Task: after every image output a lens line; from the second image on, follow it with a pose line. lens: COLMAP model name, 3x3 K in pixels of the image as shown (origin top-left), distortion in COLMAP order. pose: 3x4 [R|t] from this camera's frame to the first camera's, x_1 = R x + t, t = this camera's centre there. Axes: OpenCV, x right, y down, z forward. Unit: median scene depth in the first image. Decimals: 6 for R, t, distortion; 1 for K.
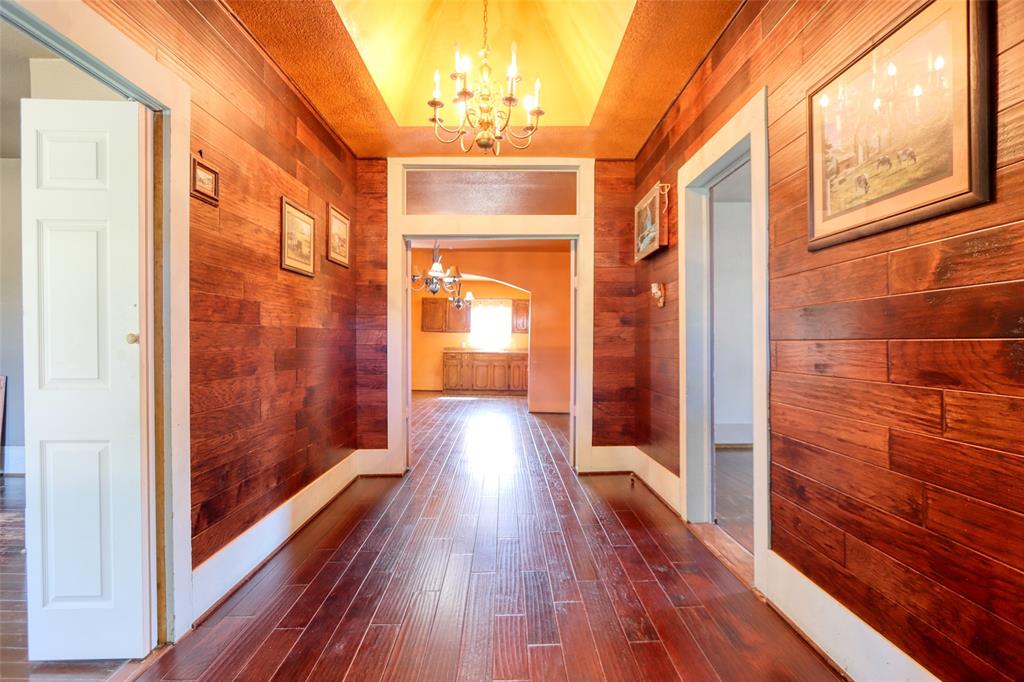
lens RADIAL K [[517.0, 0, 507.3], [0, 517.0, 352.4], [0, 0, 1]] dist [-0.012875, -0.000027]
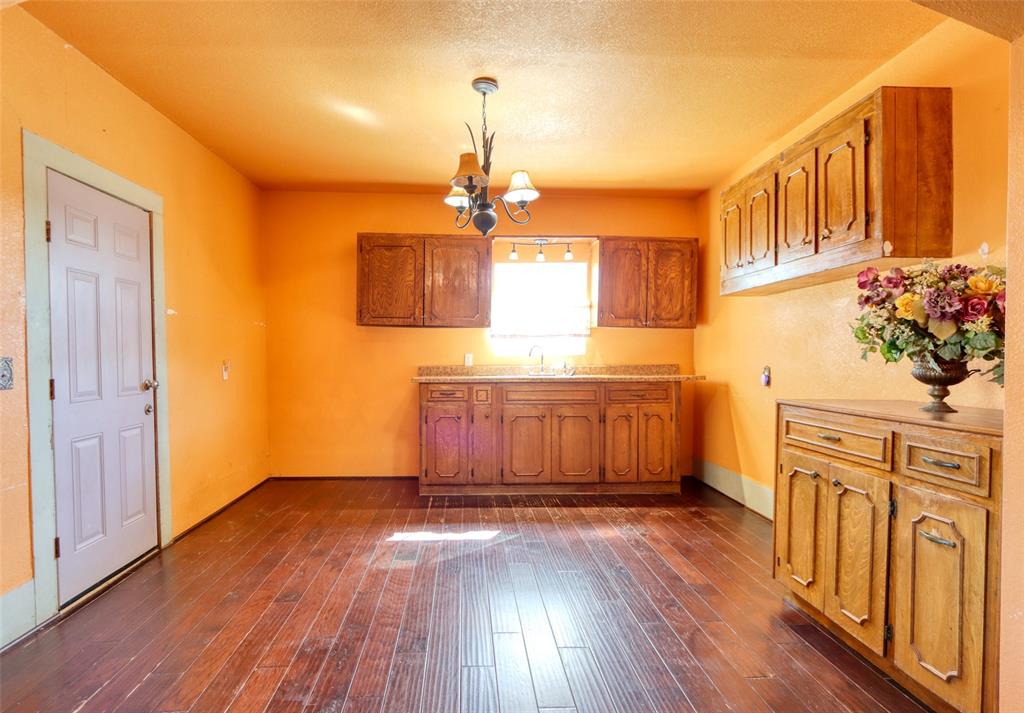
lens RADIAL K [[540.9, 0, 485.2], [0, 540.9, 365.9], [0, 0, 1]] dist [-0.002658, -0.001022]
pose [[0.999266, -0.015862, 0.034878, -0.090518], [0.015537, 0.999833, 0.009570, -0.014095], [-0.035024, -0.009021, 0.999346, 0.620470]]
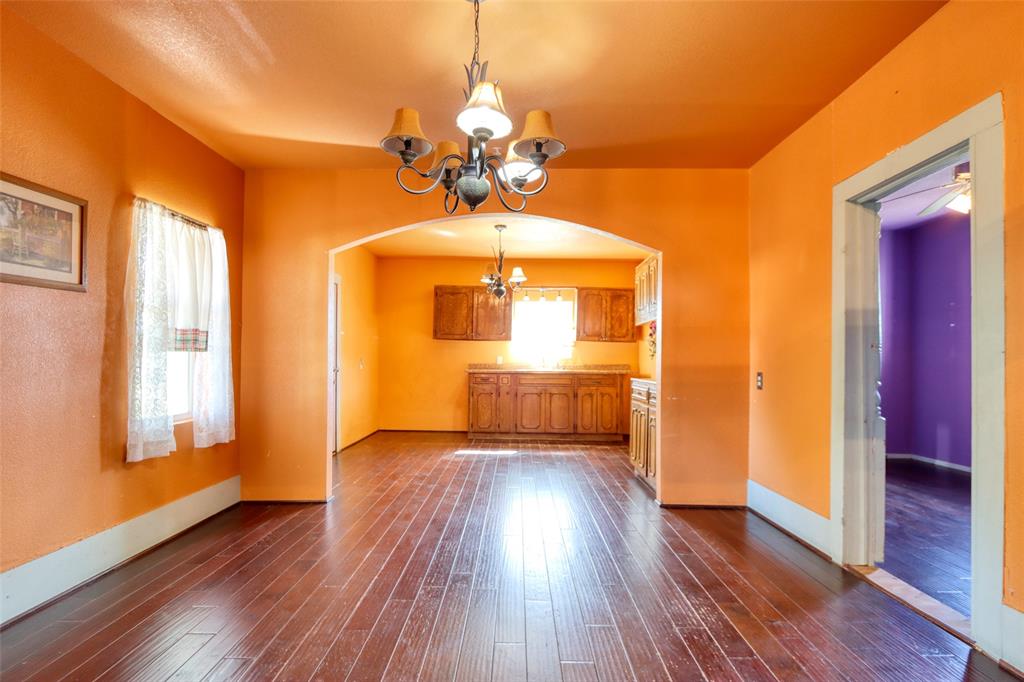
lens RADIAL K [[517.0, 0, 507.3], [0, 517.0, 352.4], [0, 0, 1]] dist [-0.012875, -0.000027]
pose [[0.999662, -0.003794, -0.025722, -0.061175], [0.003180, 0.999710, -0.023879, -0.008996], [0.025805, 0.023789, 0.999384, 0.378642]]
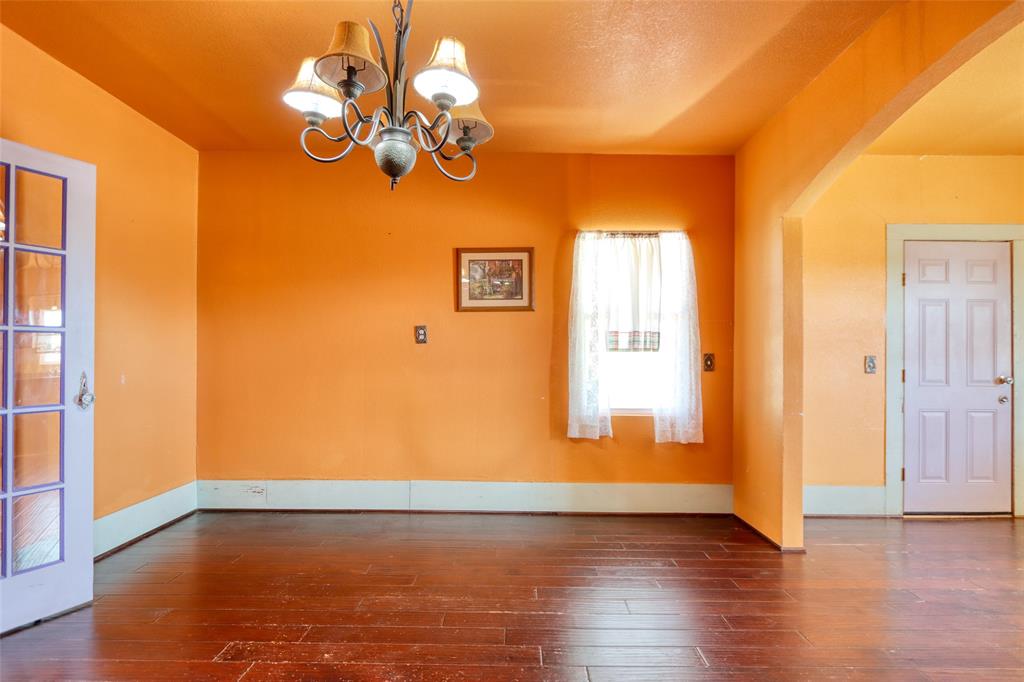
lens RADIAL K [[512.8, 0, 512.9], [0, 512.8, 348.6], [0, 0, 1]] dist [-0.001682, -0.000053]
pose [[-0.016446, -0.010516, -0.999809, 0.075140], [-0.023147, 0.999681, -0.010134, -0.013859], [0.999597, 0.022976, -0.016684, 0.594317]]
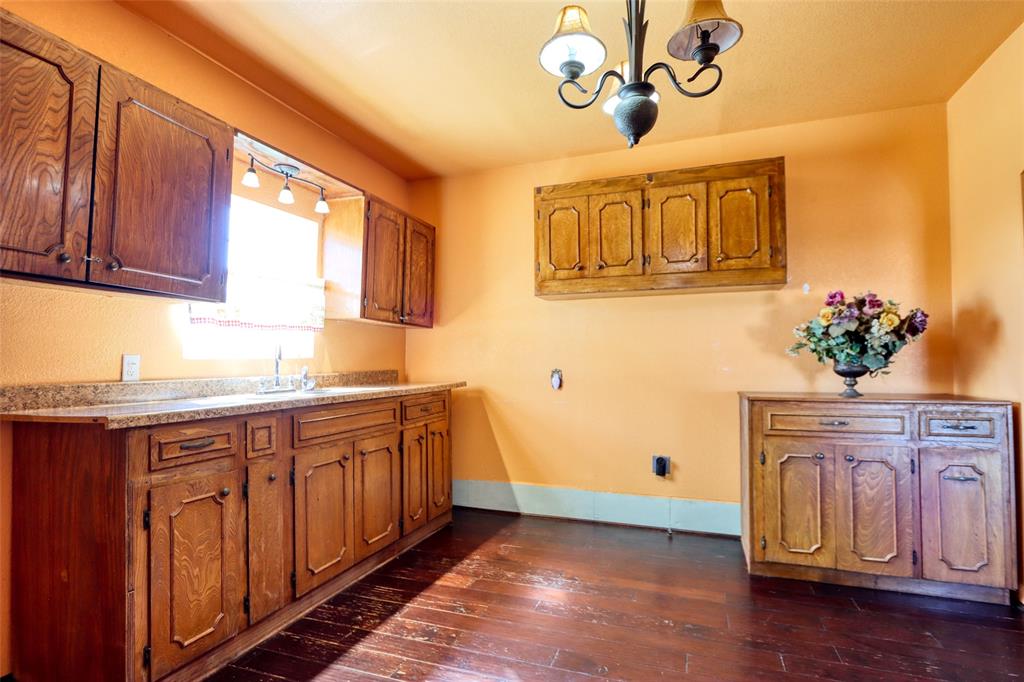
lens RADIAL K [[512.8, 0, 512.9], [0, 512.8, 348.6], [0, 0, 1]] dist [-0.001682, -0.000053]
pose [[0.341398, 0.005245, 0.939904, -0.217511], [0.017429, 0.999777, -0.011910, -0.017412], [-0.939757, 0.020447, 0.341230, 0.854184]]
